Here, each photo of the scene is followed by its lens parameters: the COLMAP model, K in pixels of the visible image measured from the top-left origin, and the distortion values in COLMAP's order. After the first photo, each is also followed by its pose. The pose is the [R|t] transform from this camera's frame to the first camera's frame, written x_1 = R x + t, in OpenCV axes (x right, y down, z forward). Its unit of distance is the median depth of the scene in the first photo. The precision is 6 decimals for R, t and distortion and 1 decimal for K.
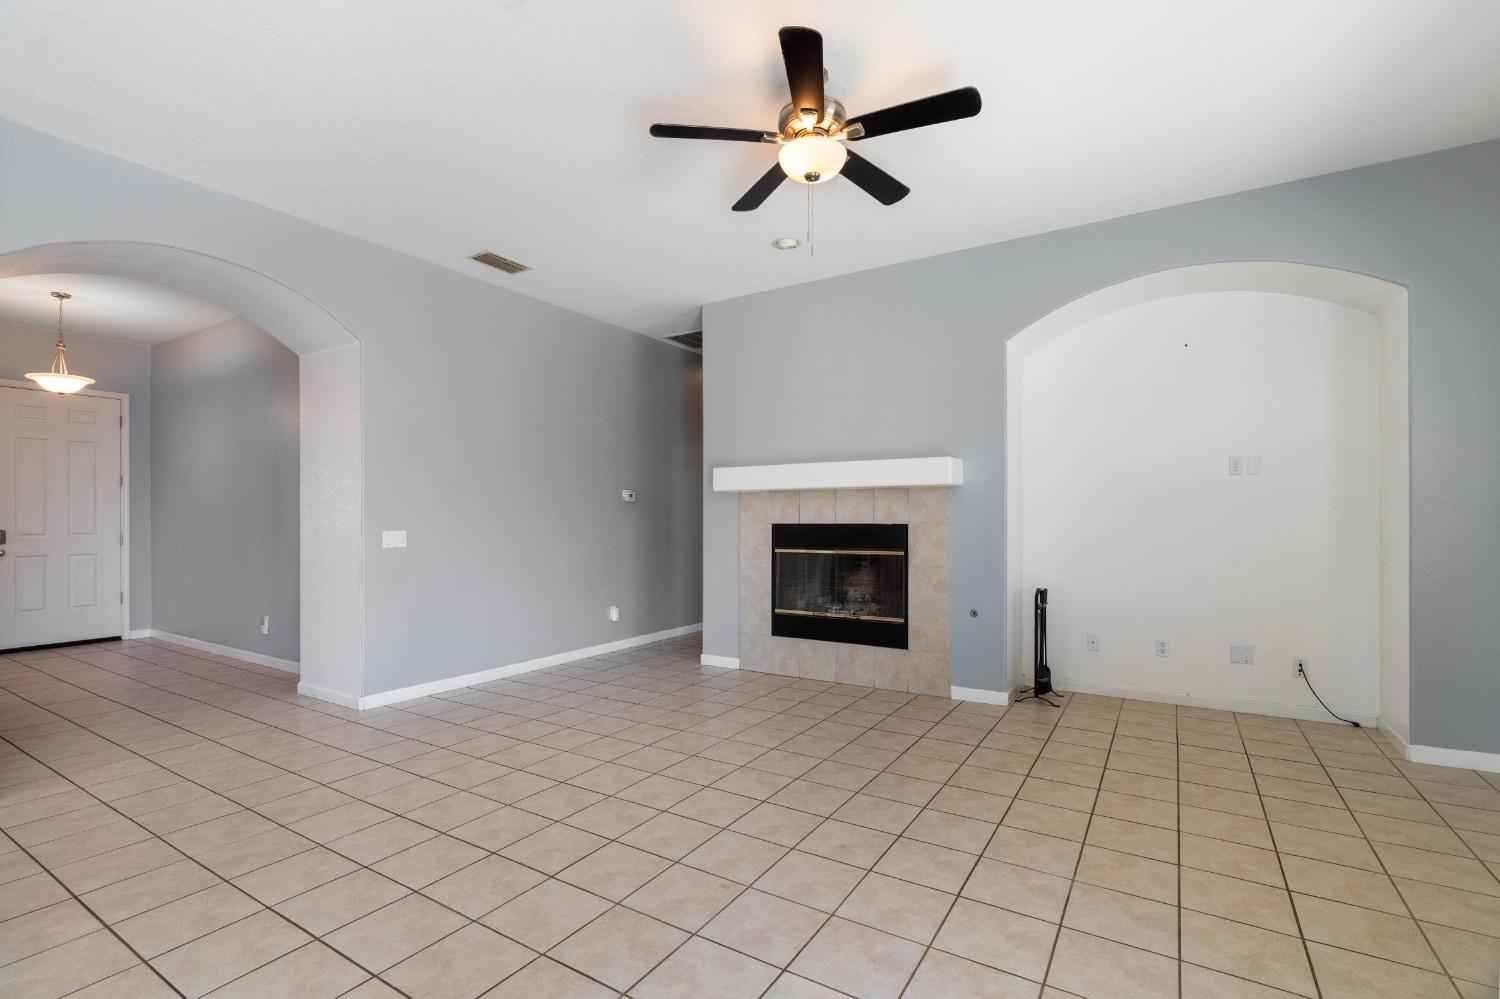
lens RADIAL K [[680.8, 0, 750.3], [0, 680.8, 517.8], [0, 0, 1]] dist [-0.006901, 0.002783]
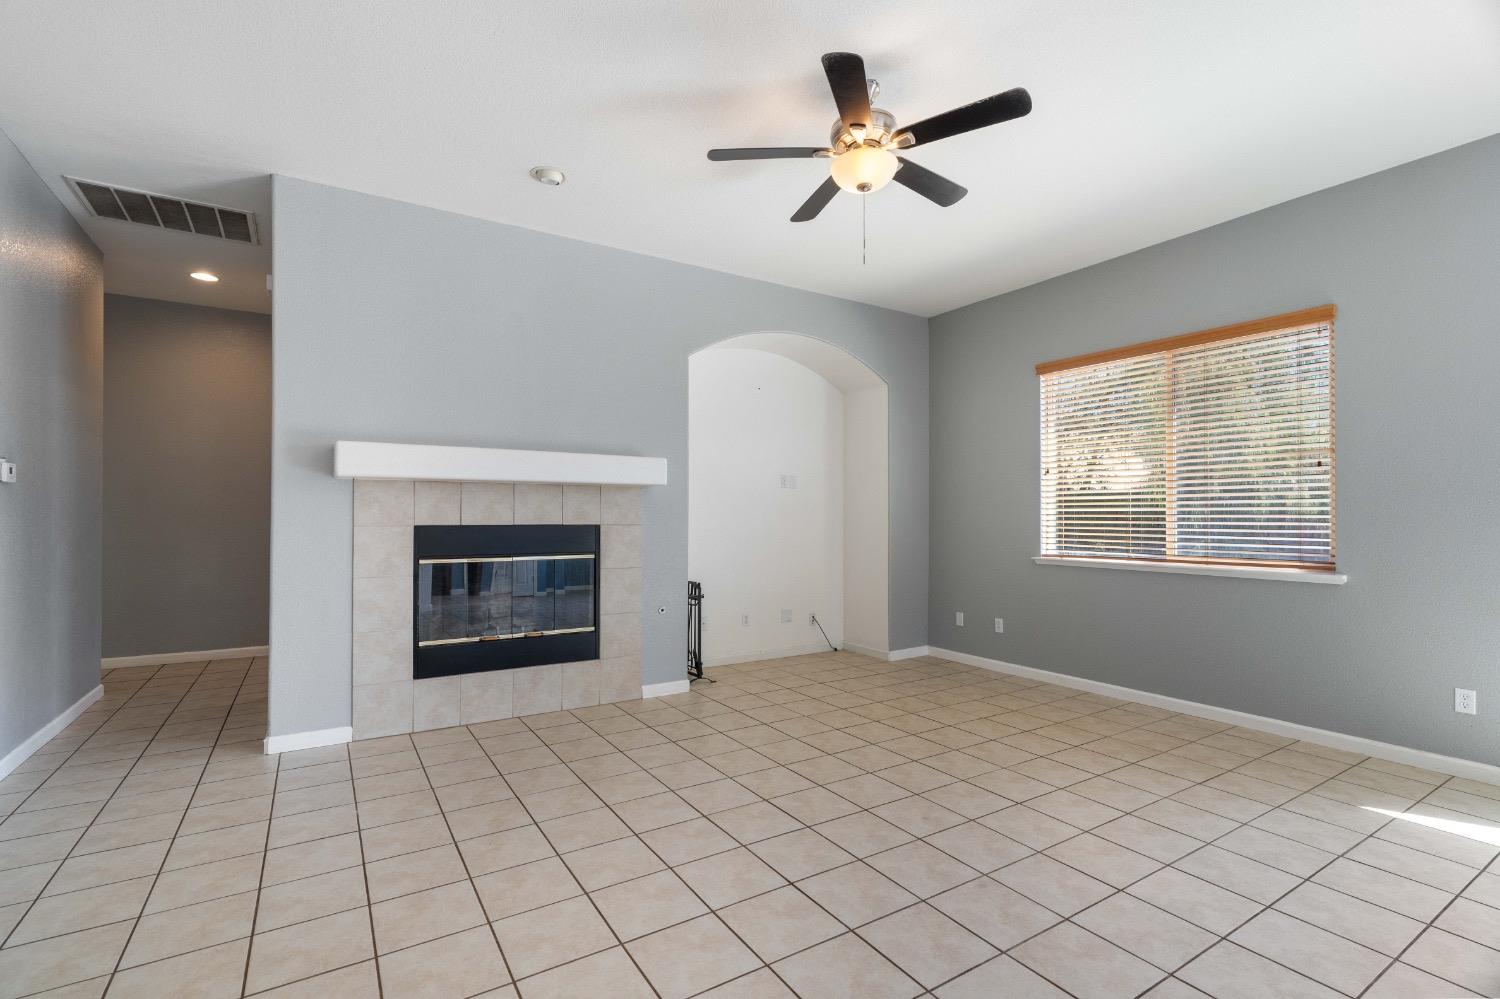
lens RADIAL K [[680.8, 0, 738.0], [0, 680.8, 506.1], [0, 0, 1]] dist [-0.006901, 0.002783]
pose [[0.441250, 0.017348, 0.897217, -0.520034], [-0.004423, 0.999843, -0.017157, -0.000908], [-0.897373, 0.003602, 0.441257, 0.411638]]
